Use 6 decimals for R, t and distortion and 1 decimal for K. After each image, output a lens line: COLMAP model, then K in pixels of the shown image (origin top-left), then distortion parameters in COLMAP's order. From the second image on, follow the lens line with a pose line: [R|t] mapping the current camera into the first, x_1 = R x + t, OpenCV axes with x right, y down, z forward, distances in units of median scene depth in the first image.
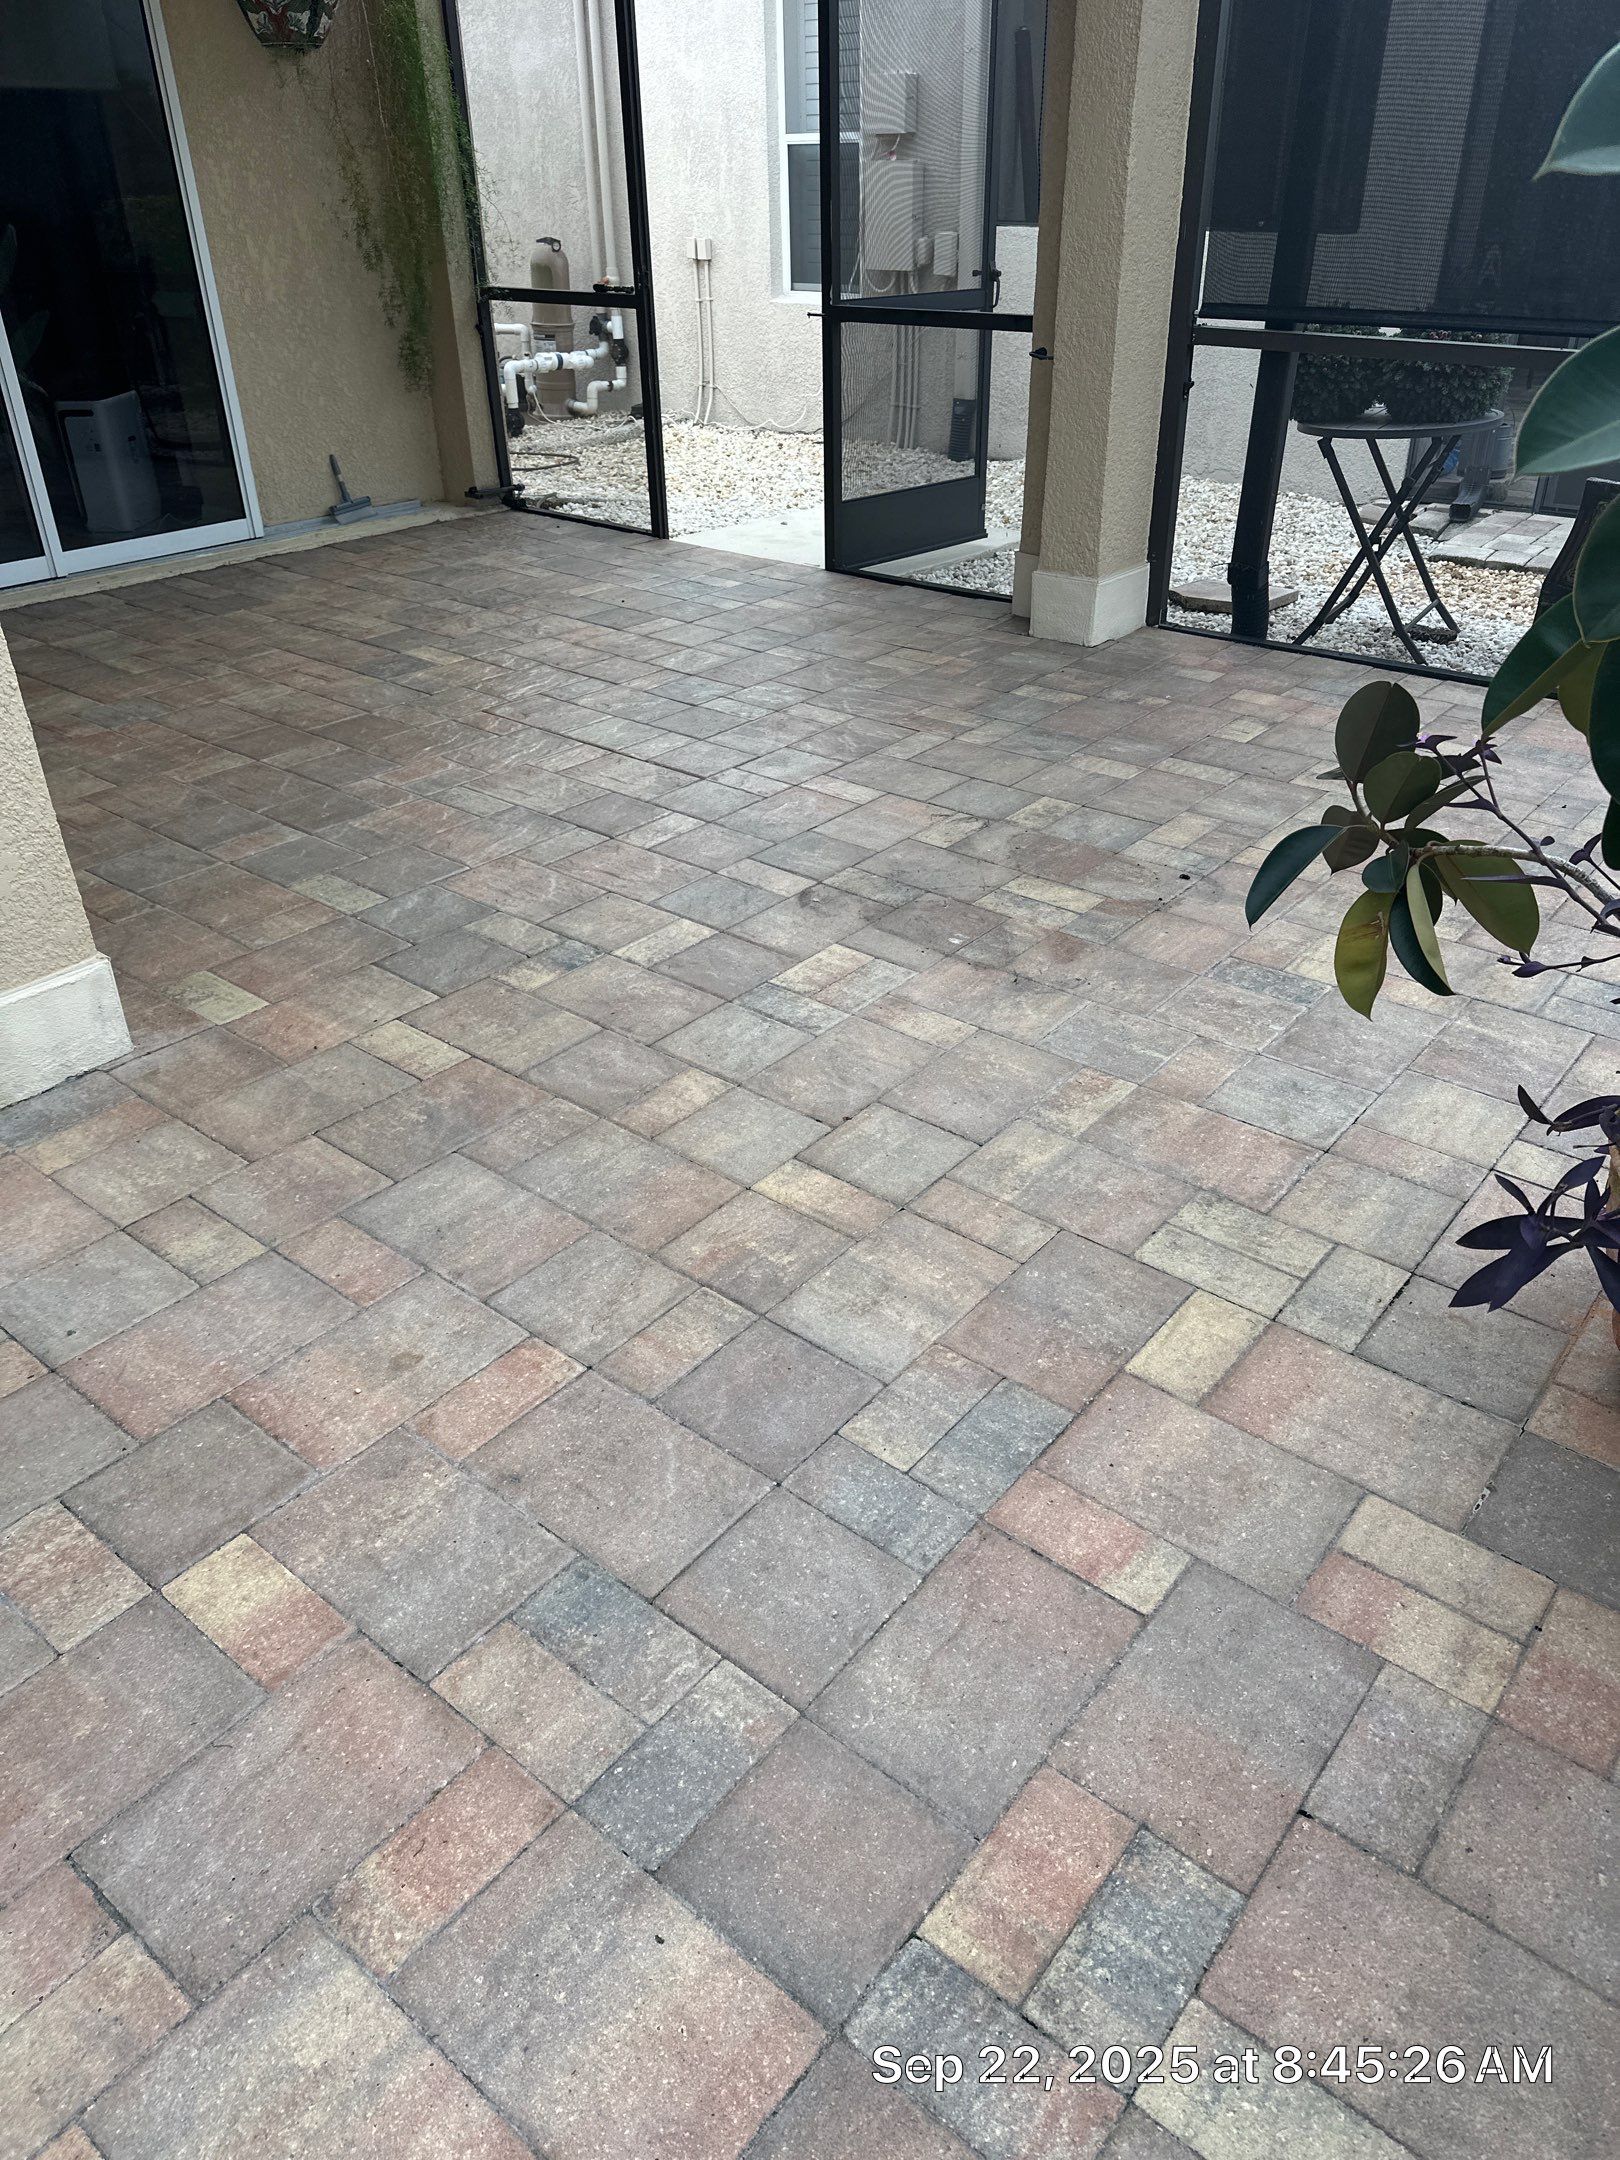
lens RADIAL K [[1510.1, 0, 814.9], [0, 1510.1, 1071.7], [0, 0, 1]] dist [0.047960, -0.050762]
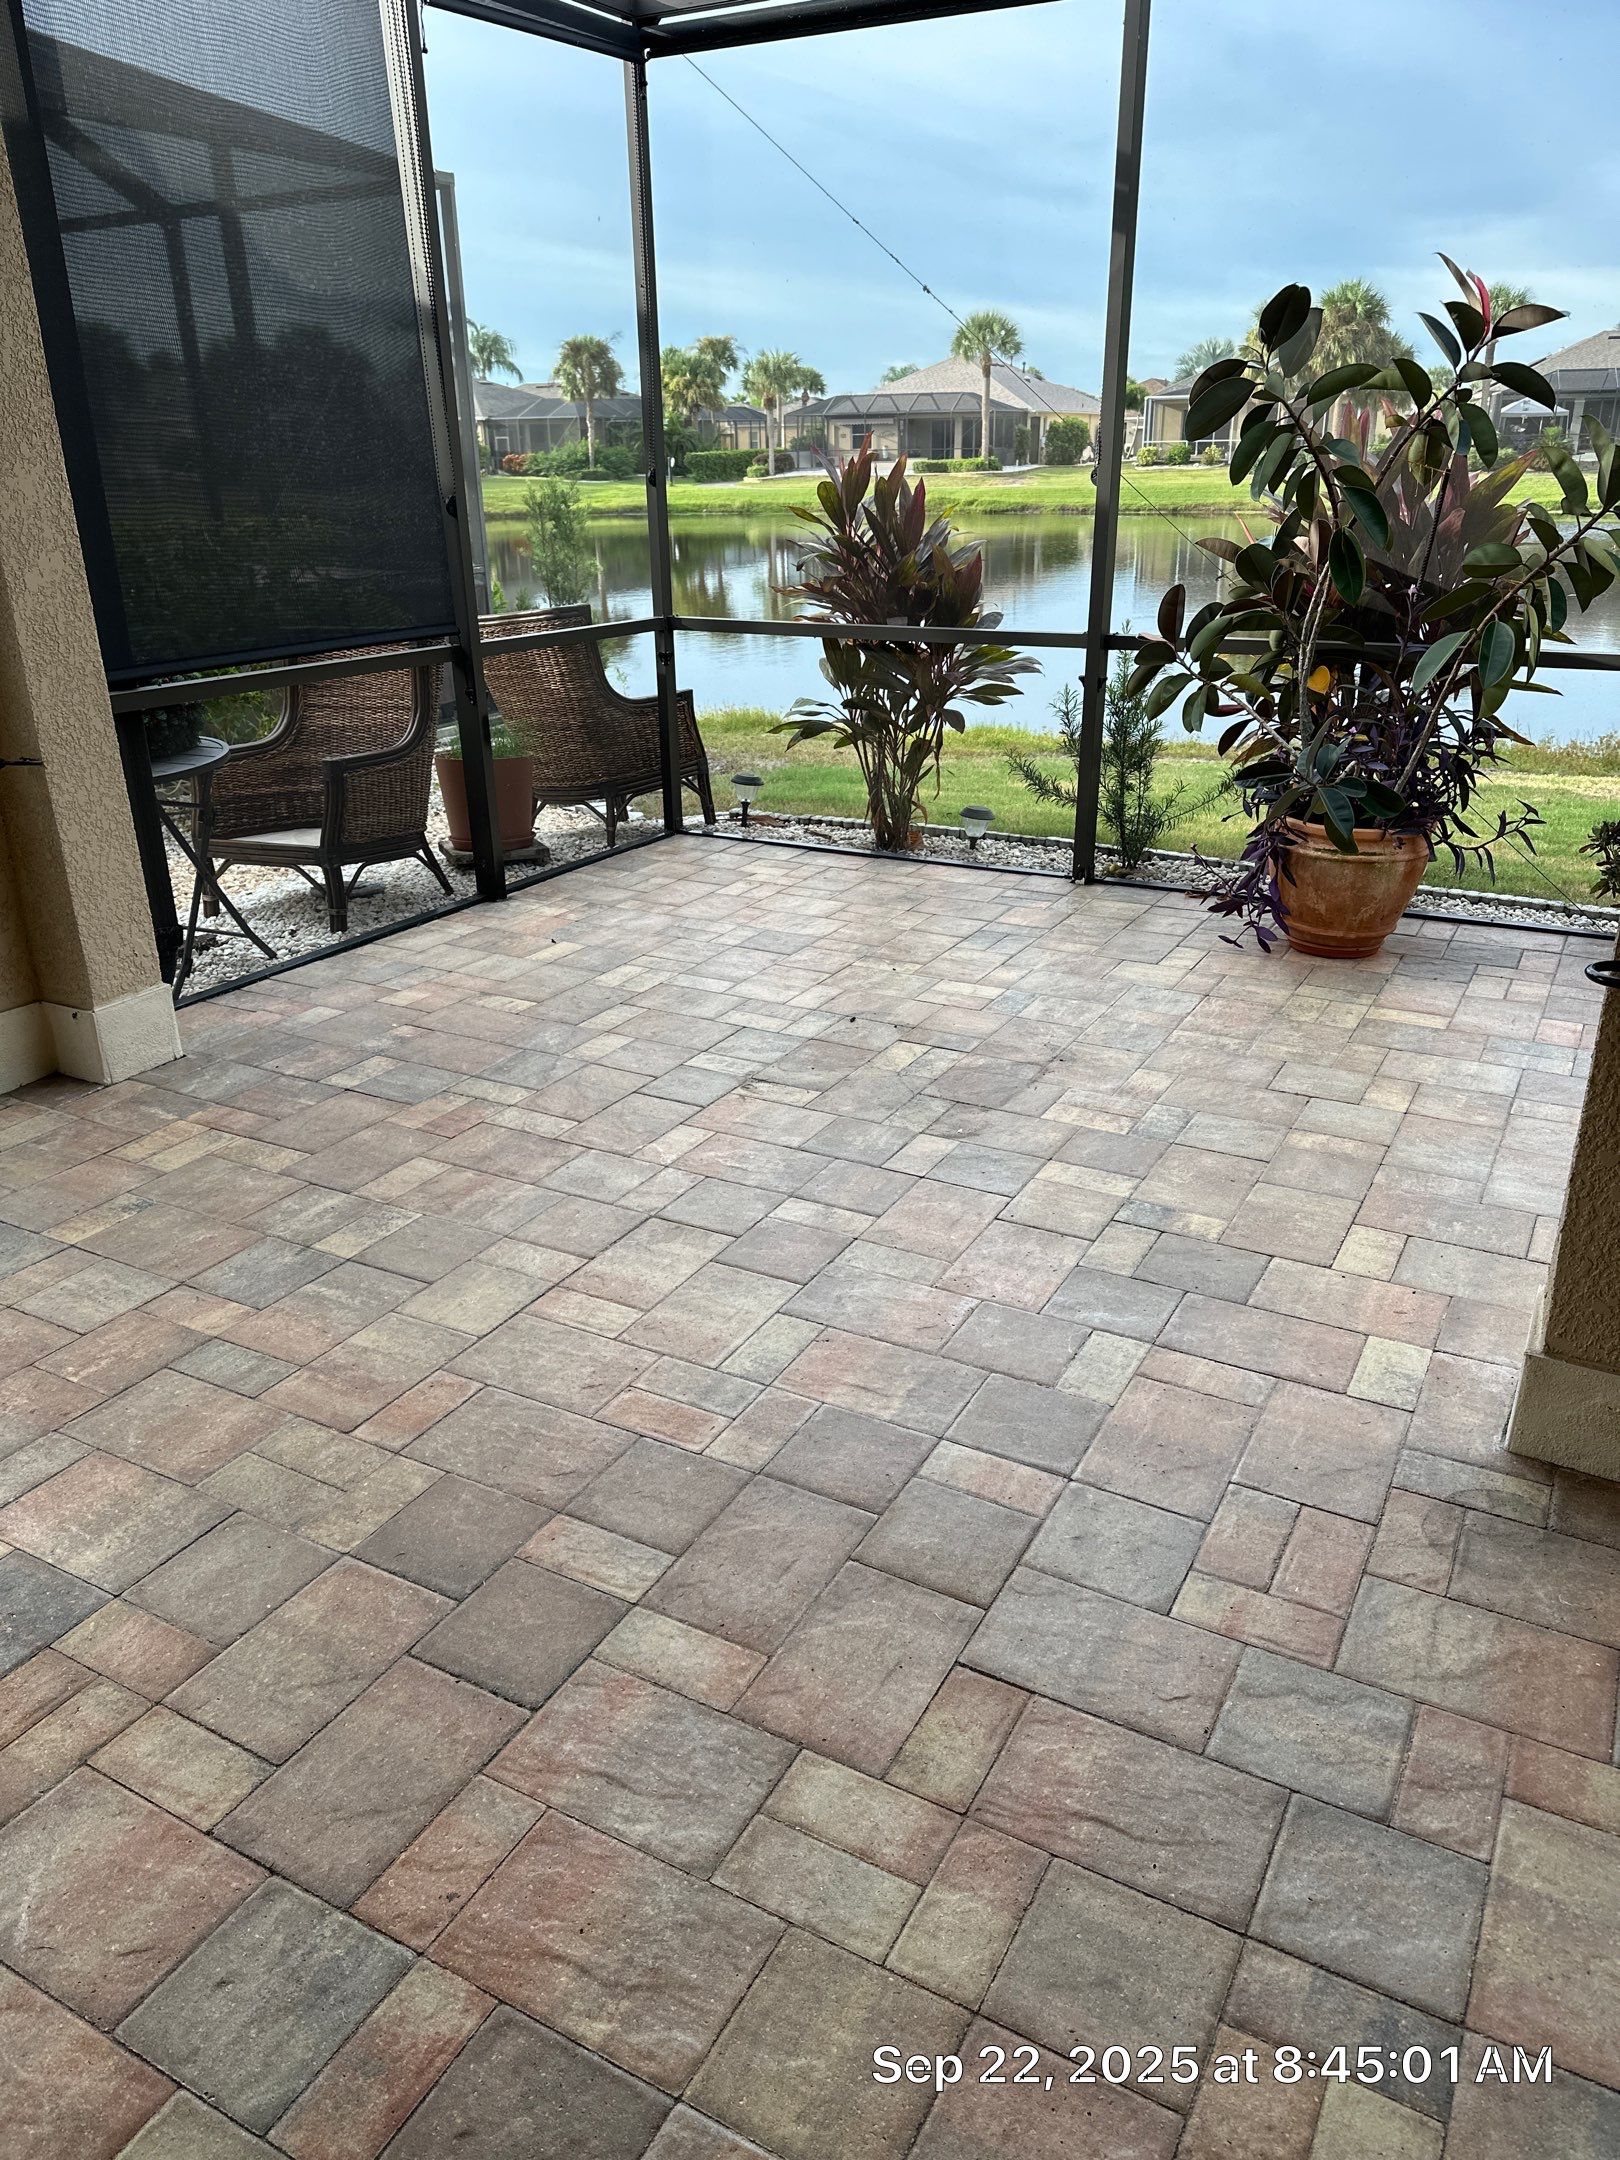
lens RADIAL K [[1510.1, 0, 805.0], [0, 1510.1, 1073.4], [0, 0, 1]] dist [0.047960, -0.050762]
pose [[-0.177652, -0.358467, 0.916483, -0.995421], [0.516251, 0.758914, 0.396907, -0.655994], [-0.837809, 0.543647, 0.050236, 1.035833]]
